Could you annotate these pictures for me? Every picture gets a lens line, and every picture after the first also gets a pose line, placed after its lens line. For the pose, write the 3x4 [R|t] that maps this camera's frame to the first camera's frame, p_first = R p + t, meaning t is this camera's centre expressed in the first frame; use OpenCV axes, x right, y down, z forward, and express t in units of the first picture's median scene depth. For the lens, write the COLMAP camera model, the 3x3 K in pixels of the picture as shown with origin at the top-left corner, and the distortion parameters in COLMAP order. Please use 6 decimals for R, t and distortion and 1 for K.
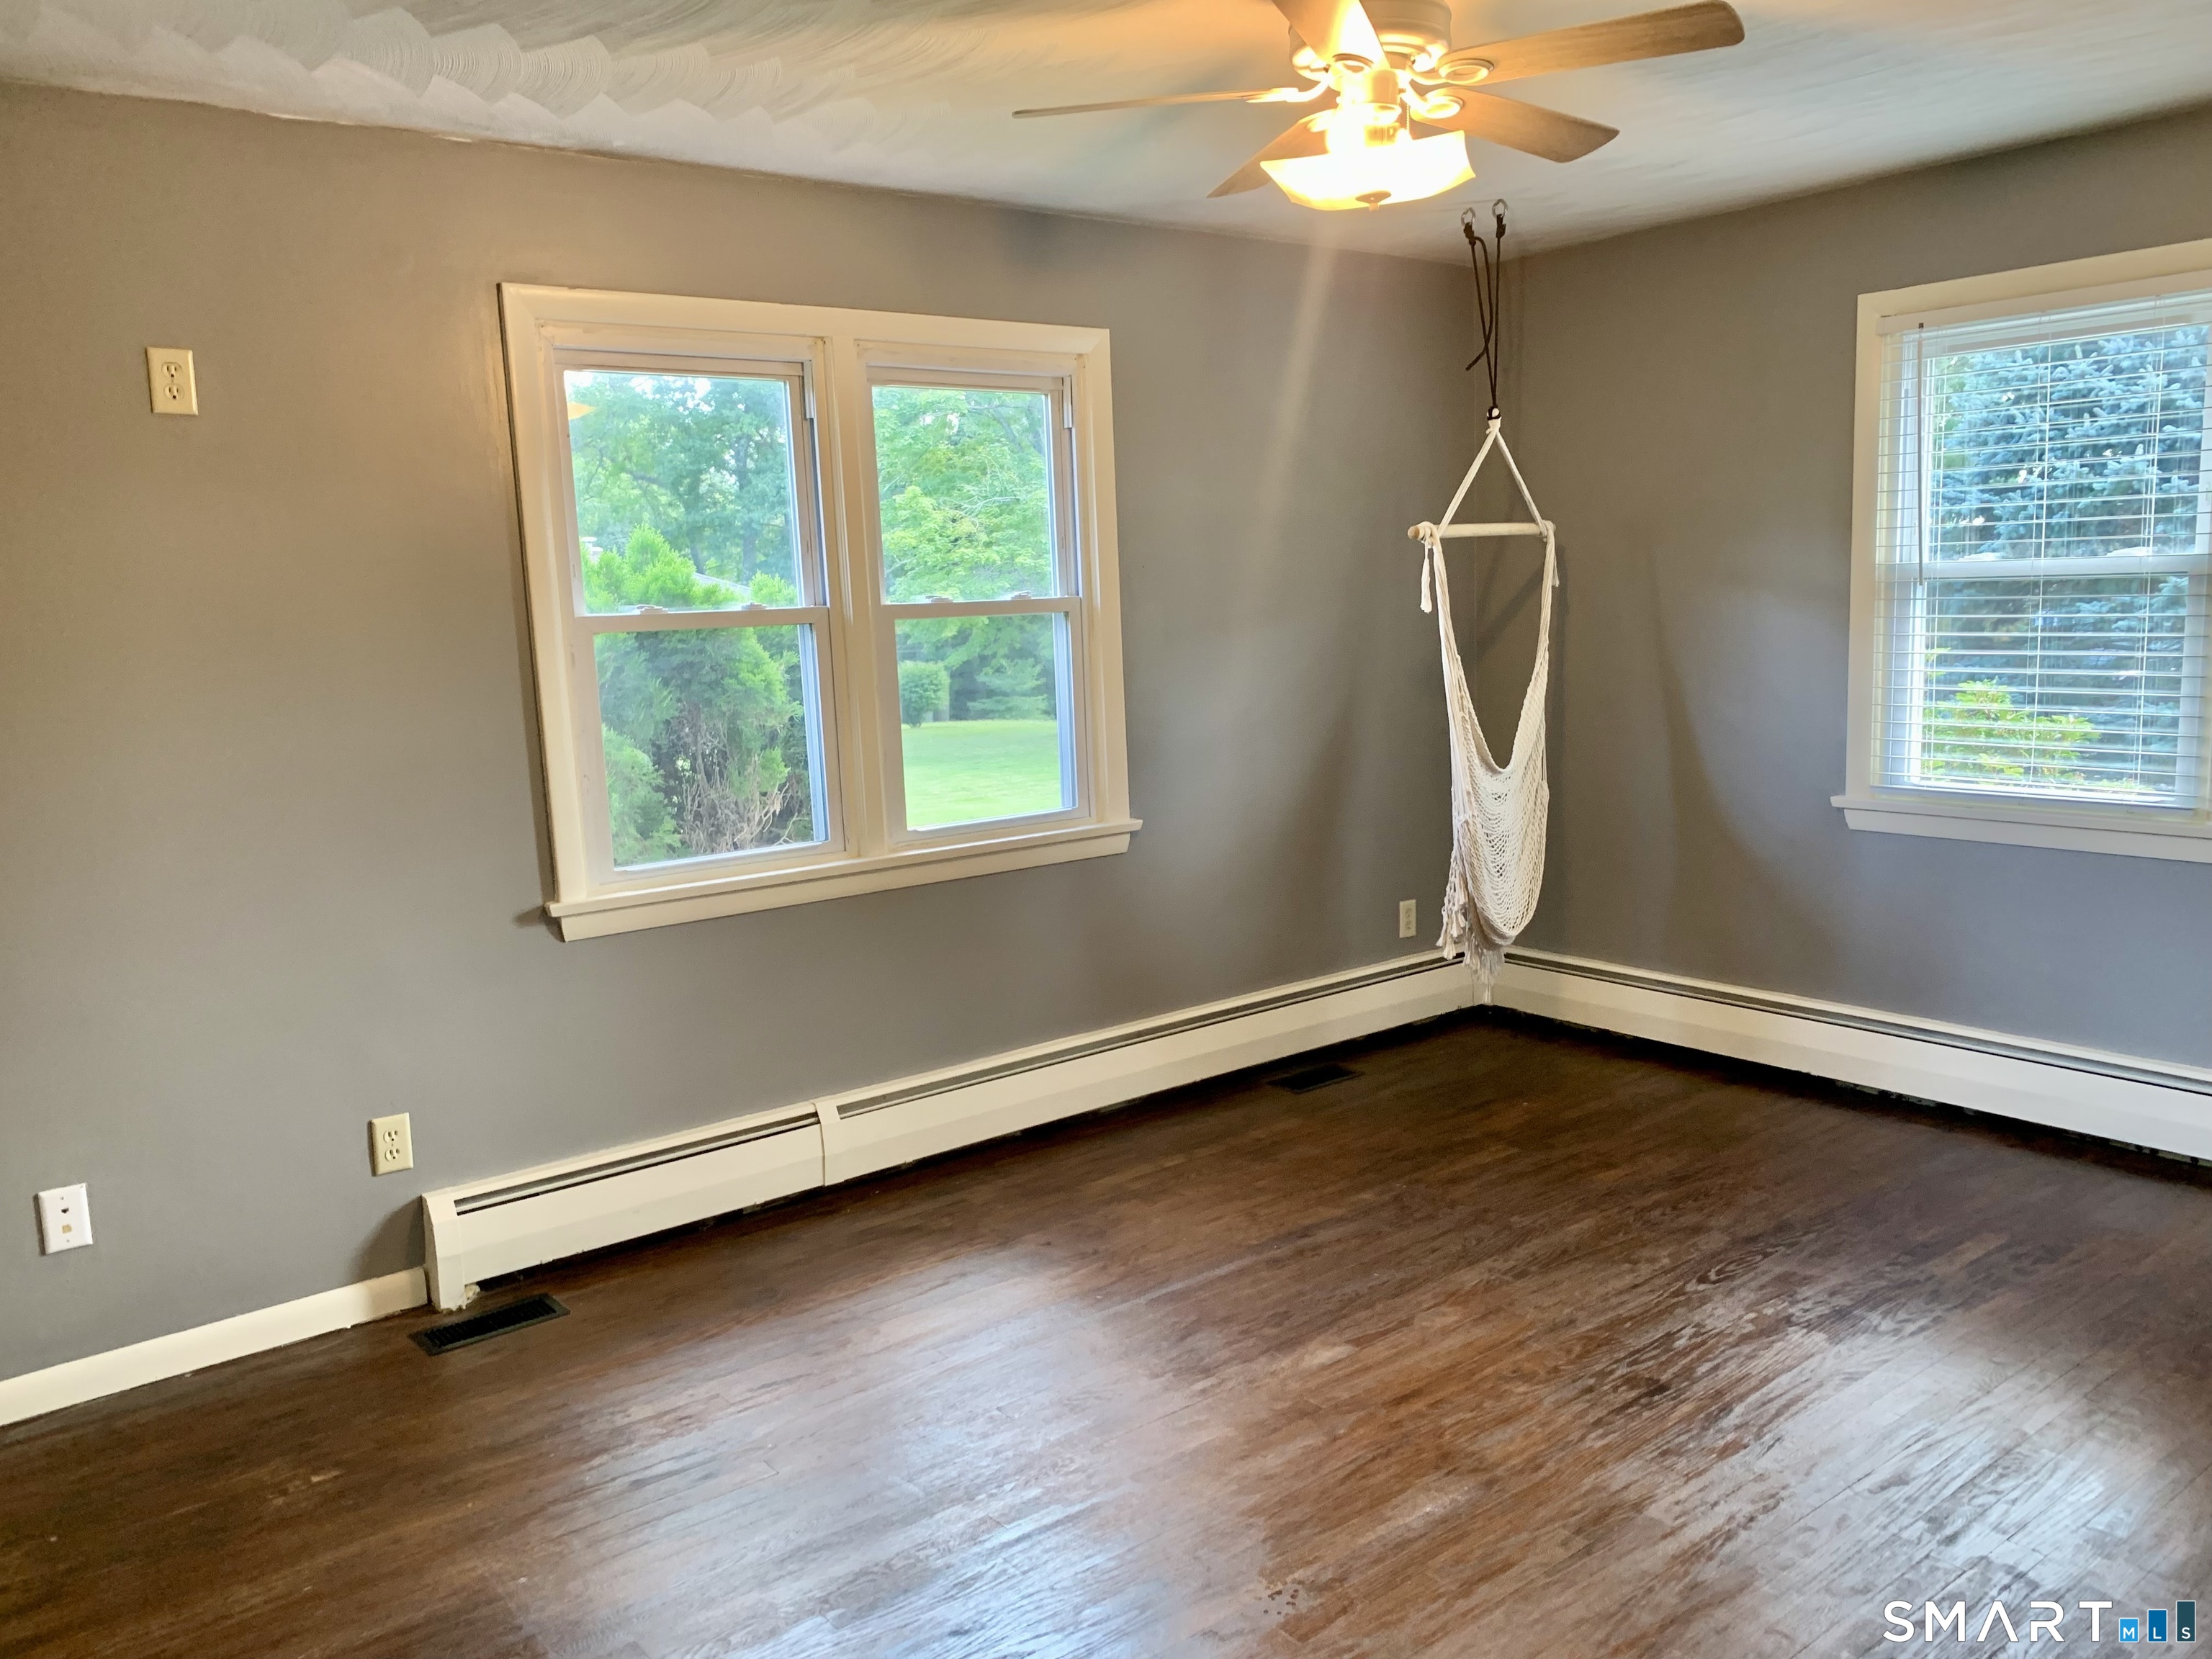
lens RADIAL K [[1680.7, 0, 1093.6], [0, 1680.7, 821.6], [0, 0, 1]] dist [0.066877, -0.084619]
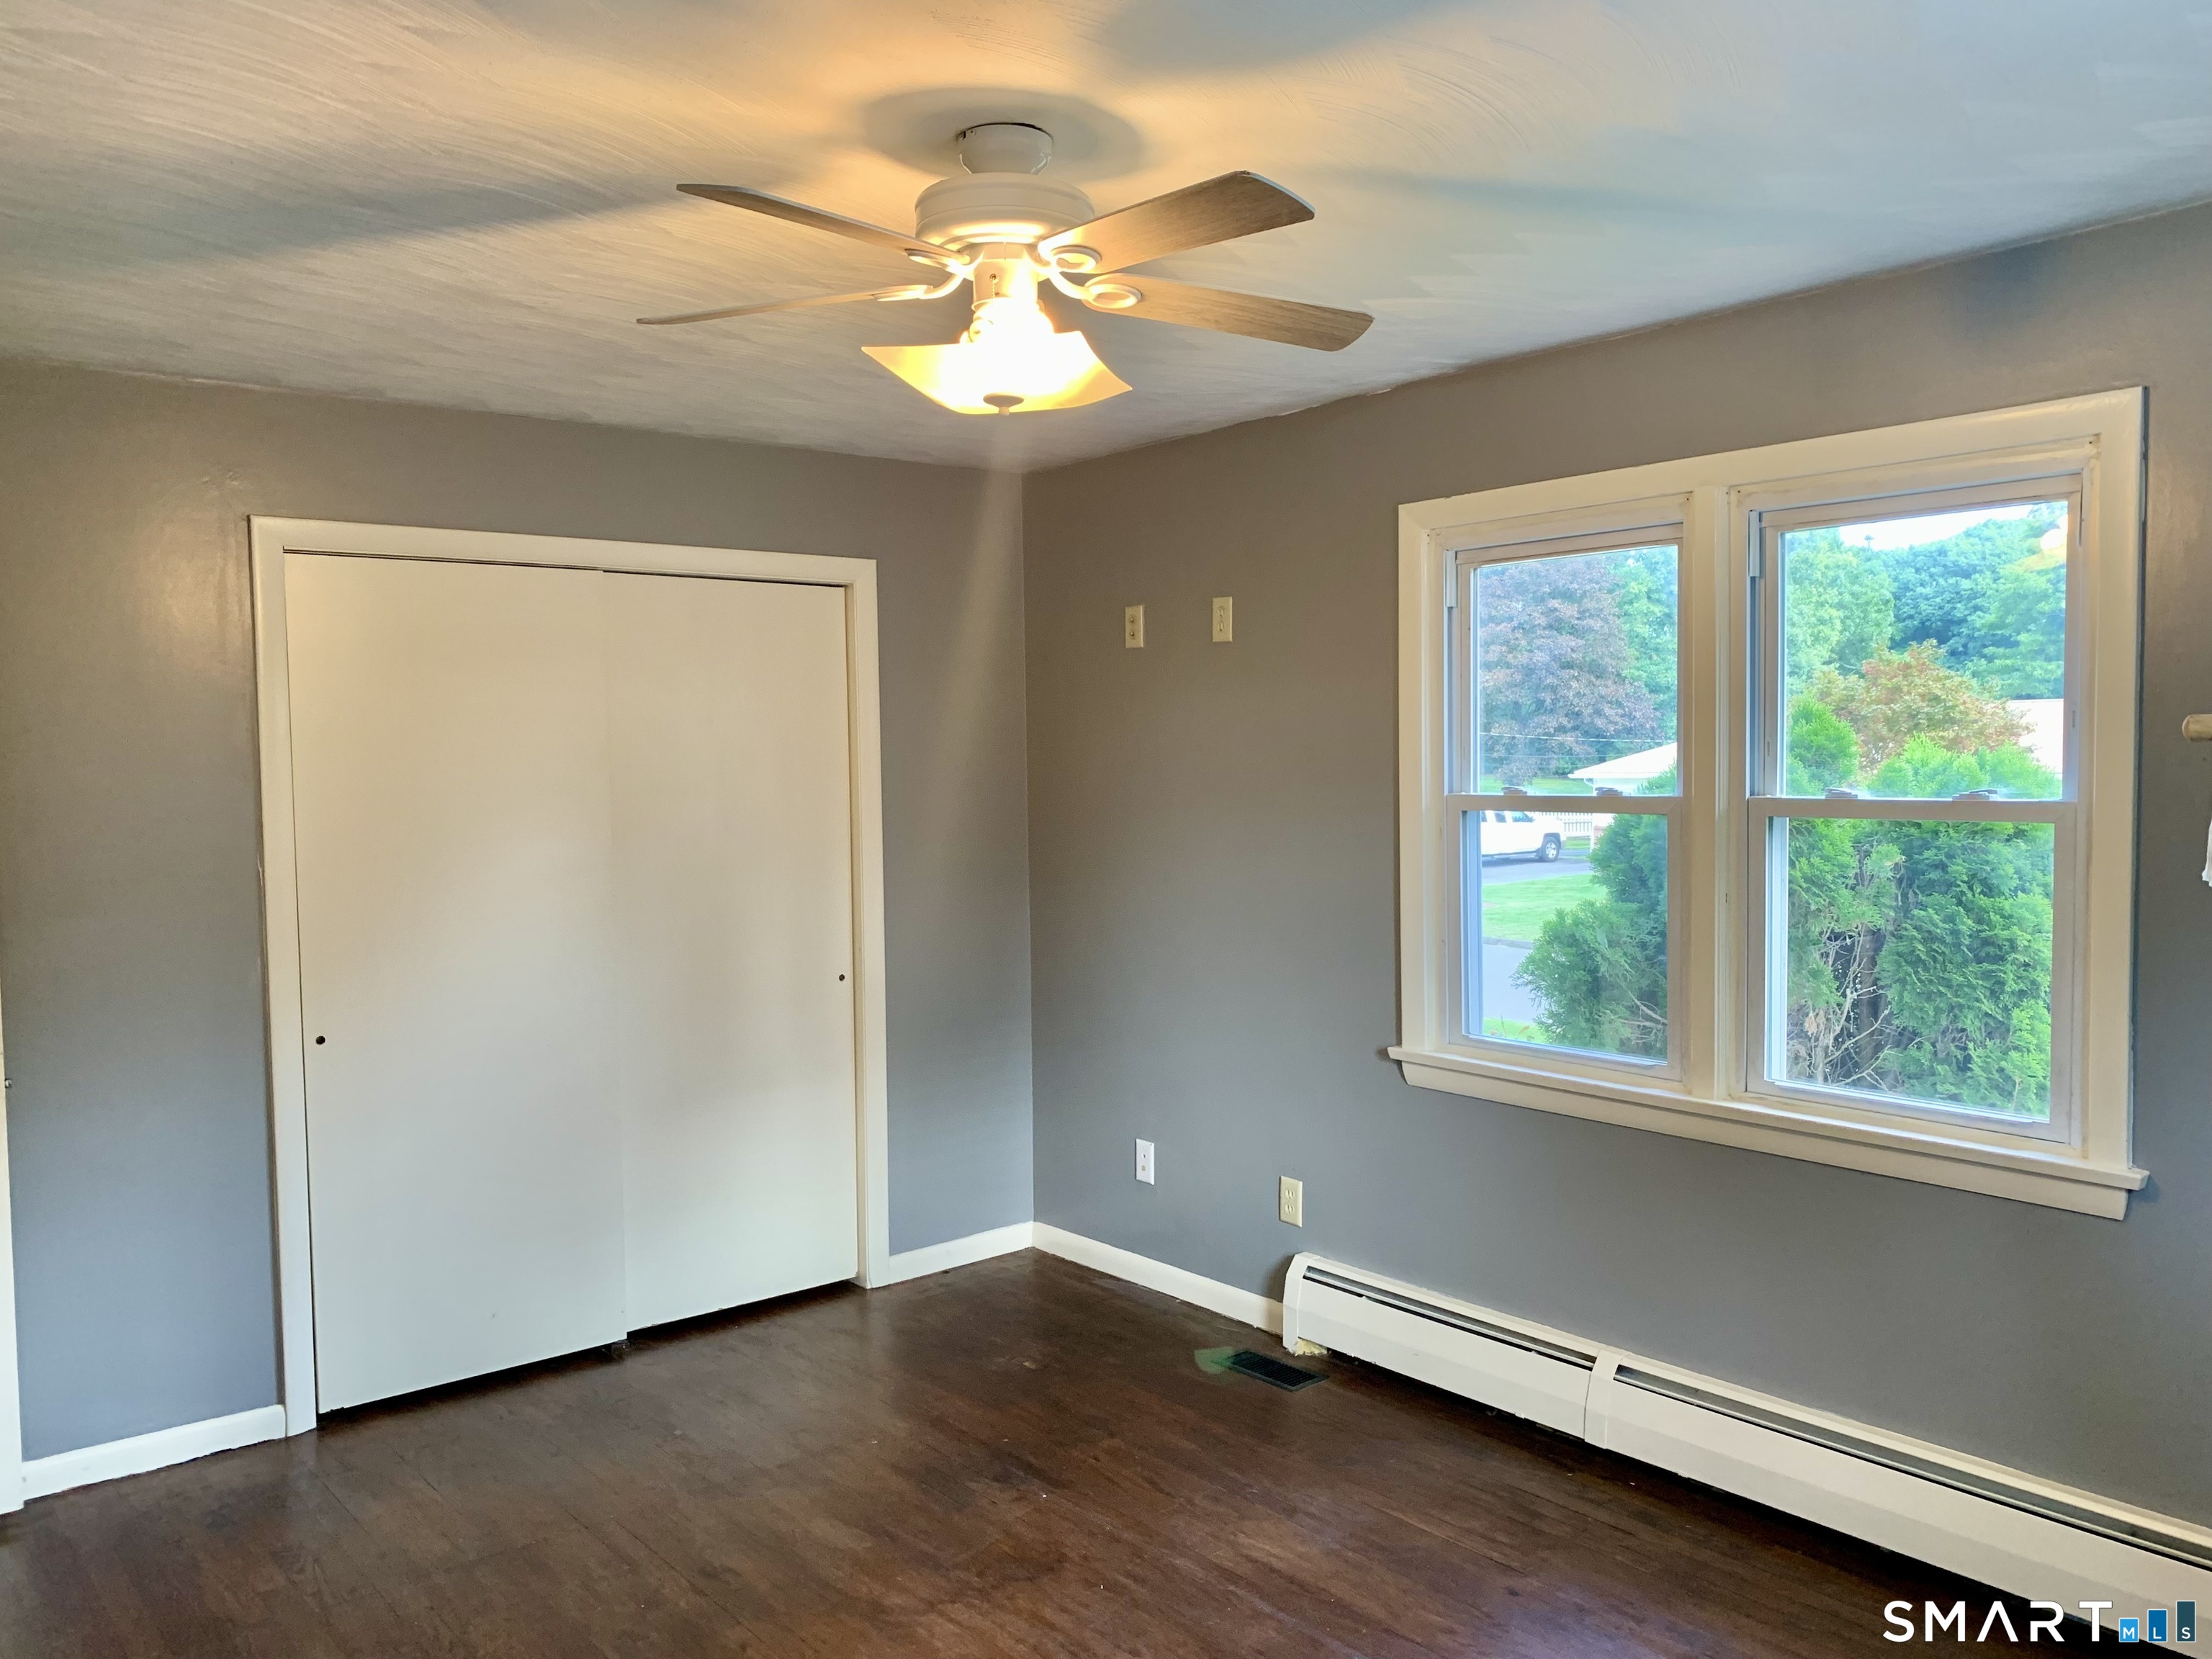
lens RADIAL K [[1680.7, 0, 1093.6], [0, 1680.7, 821.6], [0, 0, 1]] dist [0.066877, -0.084619]
pose [[0.017978, 0.037629, -0.999130, 0.798333], [-0.170836, 0.984712, 0.034012, -0.101098], [0.985136, 0.170076, 0.024131, 0.756681]]
